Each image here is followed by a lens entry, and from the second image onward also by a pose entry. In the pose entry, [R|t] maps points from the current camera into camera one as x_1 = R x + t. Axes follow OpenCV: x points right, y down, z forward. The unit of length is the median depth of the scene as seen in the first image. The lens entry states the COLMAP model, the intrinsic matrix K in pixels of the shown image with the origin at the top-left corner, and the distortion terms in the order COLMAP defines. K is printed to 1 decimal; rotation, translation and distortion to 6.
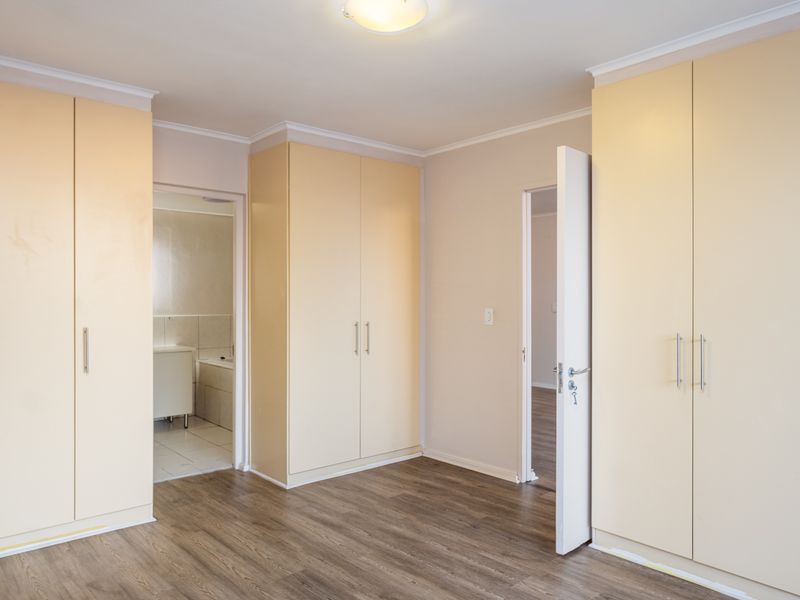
lens RADIAL K [[585.3, 0, 400.0], [0, 585.3, 300.0], [0, 0, 1]] dist [0.002499, 0.000751]
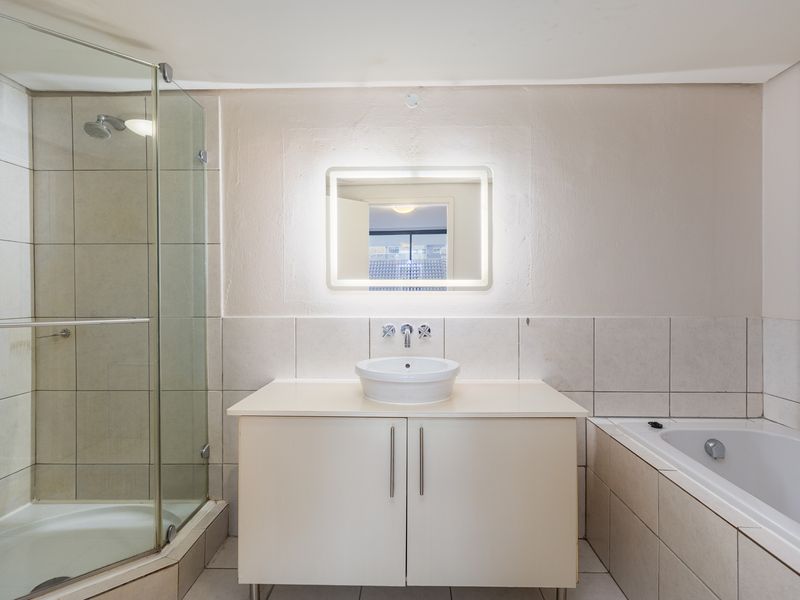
lens RADIAL K [[432.5, 0, 400.0], [0, 432.5, 300.0], [0, 0, 1]] dist [-0.000752, 0.000360]
pose [[0.733249, -0.001496, -0.679959, -0.231885], [0.005046, 0.999982, 0.003241, 0.012472], [0.679942, -0.005807, 0.733243, 0.670587]]
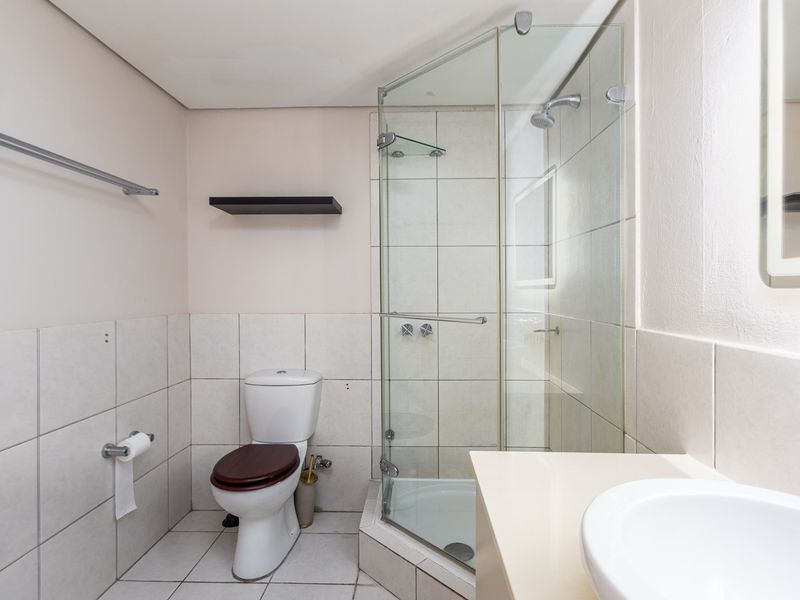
lens RADIAL K [[432.5, 0, 400.0], [0, 432.5, 300.0], [0, 0, 1]] dist [-0.000752, 0.000360]
pose [[-0.683892, 0.010837, -0.729503, -0.308443], [-0.005095, 0.999794, 0.019629, 0.008399], [0.729566, 0.017141, -0.683696, 0.859129]]
